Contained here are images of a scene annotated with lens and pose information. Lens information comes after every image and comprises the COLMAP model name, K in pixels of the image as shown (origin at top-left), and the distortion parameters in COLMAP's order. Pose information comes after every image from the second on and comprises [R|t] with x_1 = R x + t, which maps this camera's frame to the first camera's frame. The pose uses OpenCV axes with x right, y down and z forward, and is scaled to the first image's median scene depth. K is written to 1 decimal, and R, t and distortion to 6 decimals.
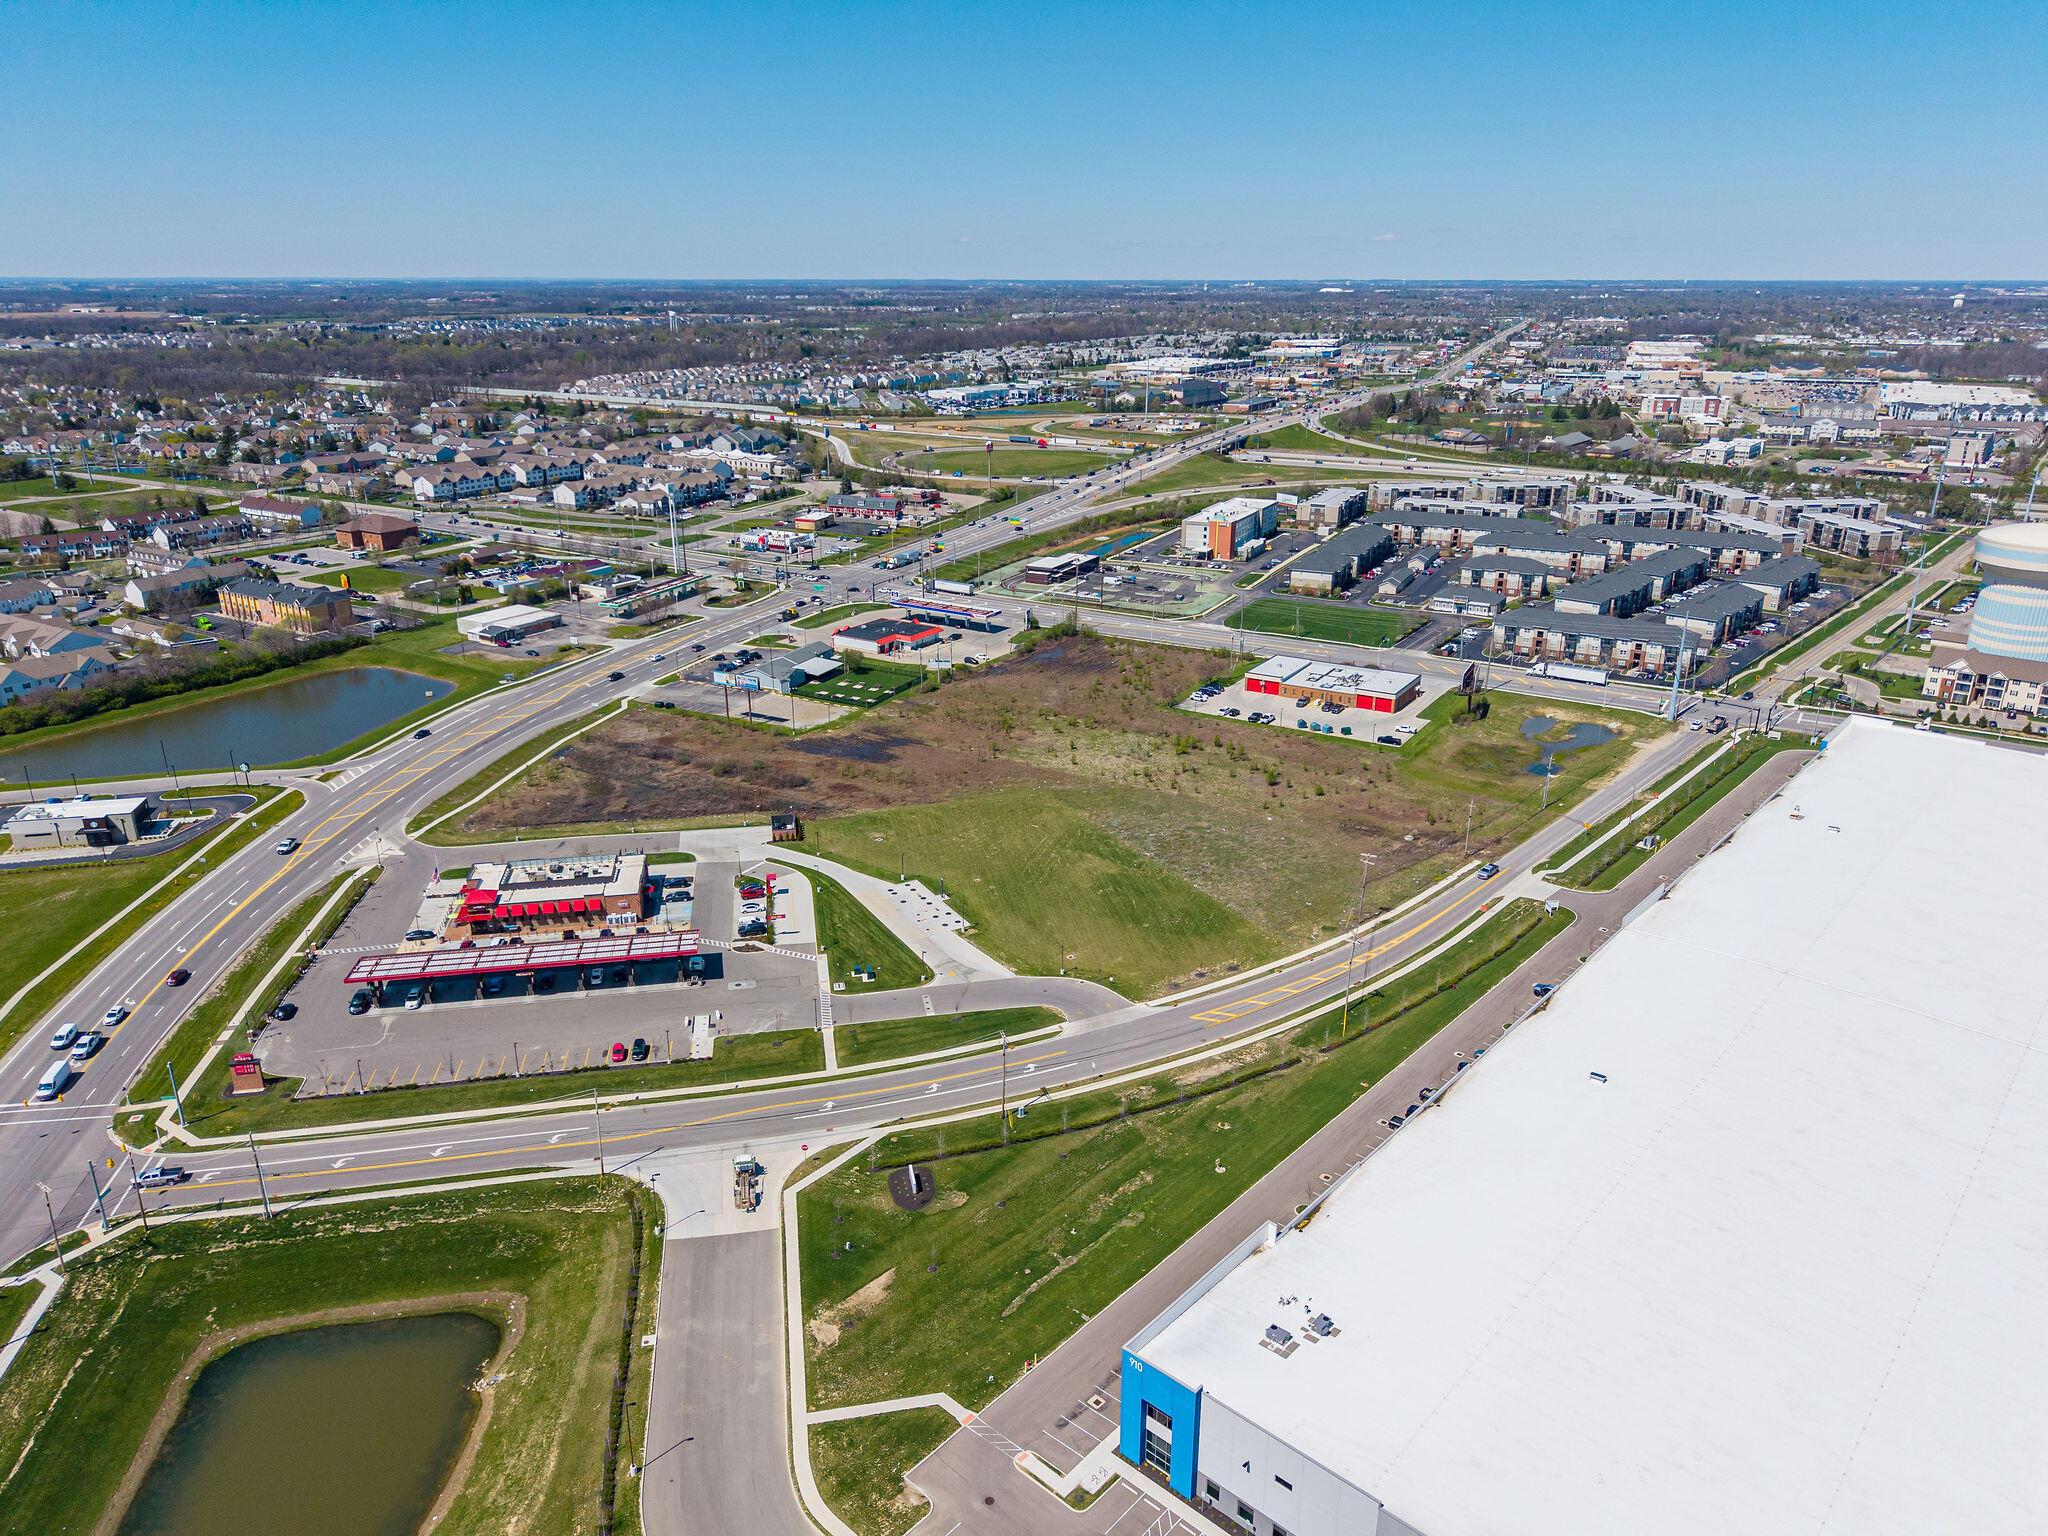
lens RADIAL K [[1366.0, 0, 1028.3], [0, 1366.0, 772.8], [0, 0, 1]] dist [0.070974, -0.112205]
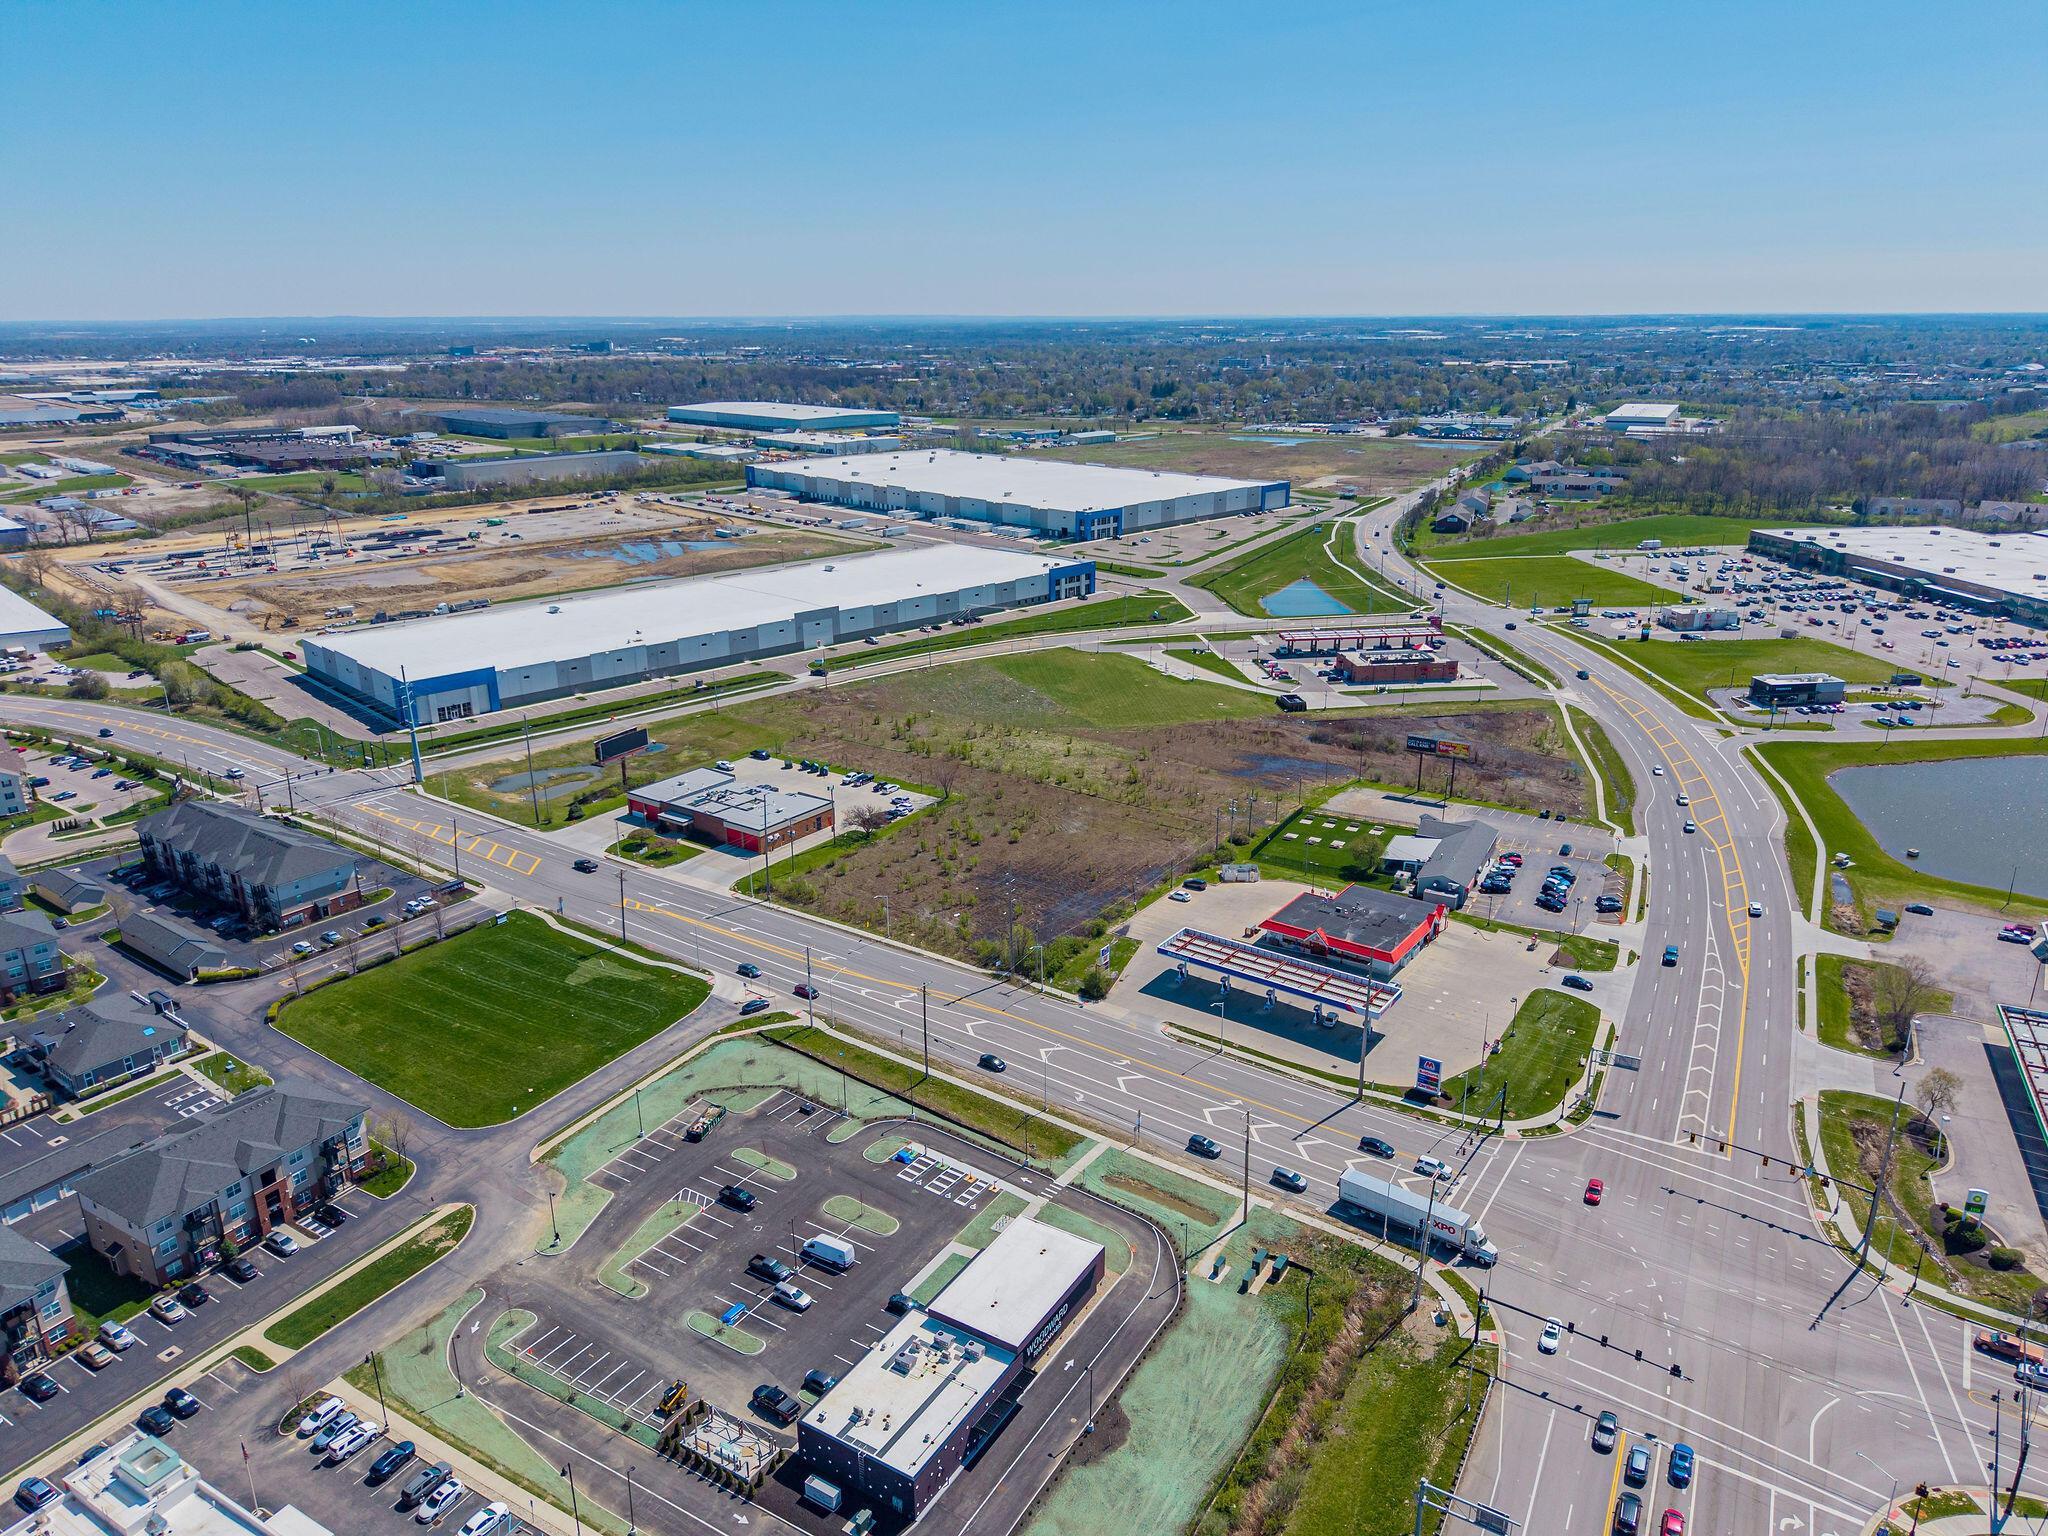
lens RADIAL K [[1384.0, 0, 1025.3], [0, 1384.0, 756.8], [0, 0, 1]] dist [0.023976, -0.022228]
pose [[-0.997529, -0.015107, 0.068610, -0.005200], [0.029816, 0.793253, 0.608162, -0.628422], [-0.063613, 0.608705, -0.790842, 1.759669]]
